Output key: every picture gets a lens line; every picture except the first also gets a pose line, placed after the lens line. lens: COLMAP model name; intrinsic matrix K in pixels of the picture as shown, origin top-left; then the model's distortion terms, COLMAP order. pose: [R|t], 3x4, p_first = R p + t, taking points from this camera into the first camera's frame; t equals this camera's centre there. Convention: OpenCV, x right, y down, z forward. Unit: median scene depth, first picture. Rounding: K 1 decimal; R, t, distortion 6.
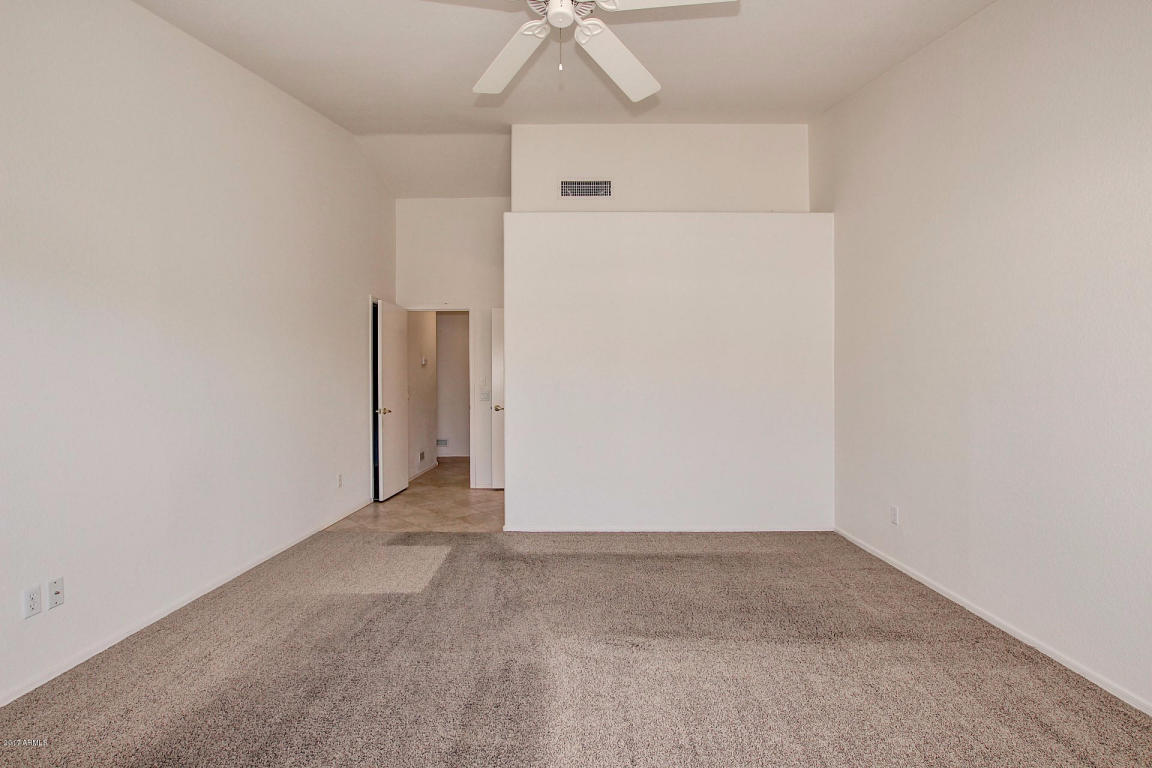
lens RADIAL K [[536.5, 0, 579.3], [0, 536.5, 386.4], [0, 0, 1]] dist [-0.036671, 0.006622]
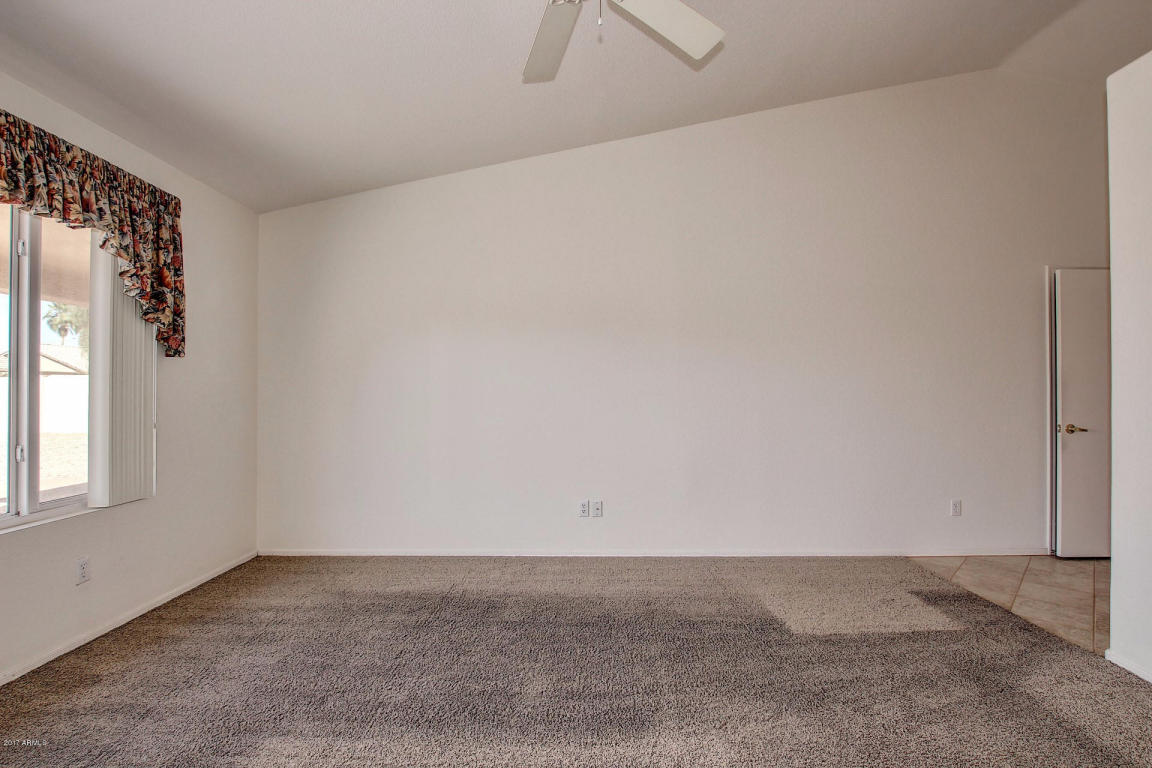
lens RADIAL K [[536.5, 0, 579.3], [0, 536.5, 386.4], [0, 0, 1]] dist [-0.036671, 0.006622]
pose [[-0.006308, -0.009280, -0.999937, 0.479775], [-0.003705, 0.999950, -0.009256, 0.000509], [0.999973, 0.003646, -0.006342, 0.570556]]
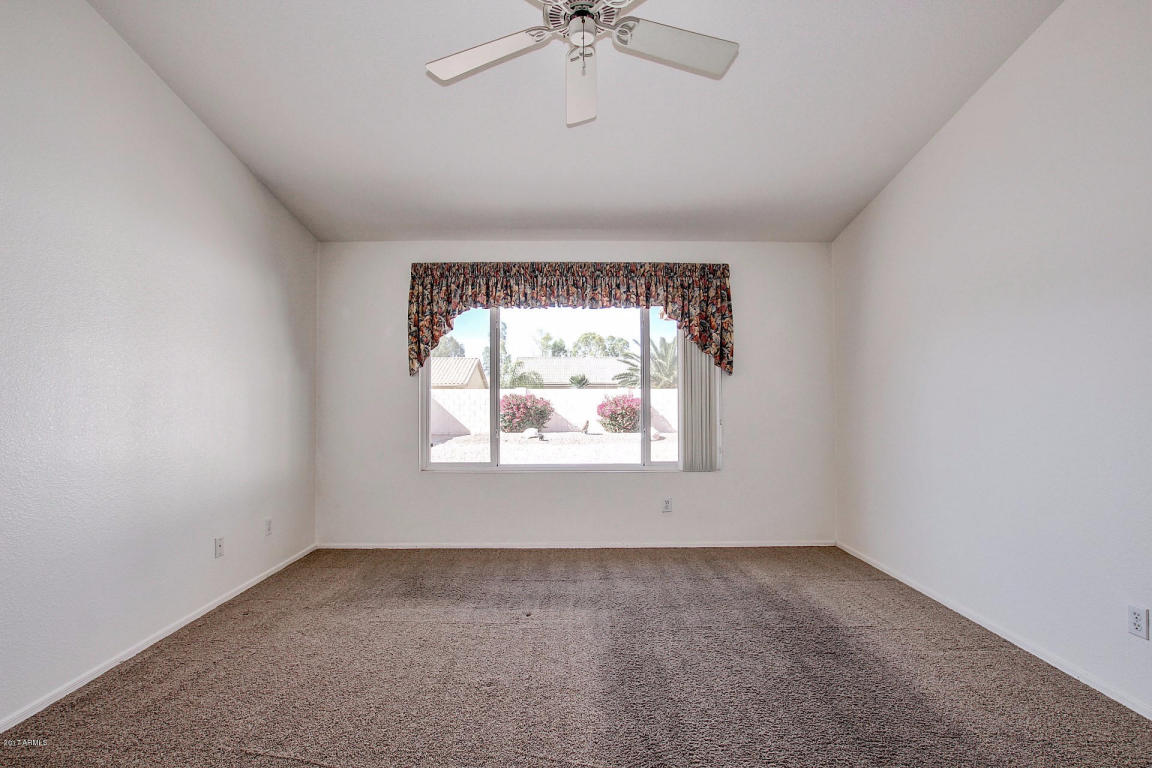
lens RADIAL K [[536.5, 0, 579.3], [0, 536.5, 386.4], [0, 0, 1]] dist [-0.036671, 0.006622]
pose [[-0.999936, 0.004572, -0.010360, -0.006753], [0.004749, 0.999843, -0.017082, -0.008456], [0.010280, -0.017130, -0.999800, 1.131931]]
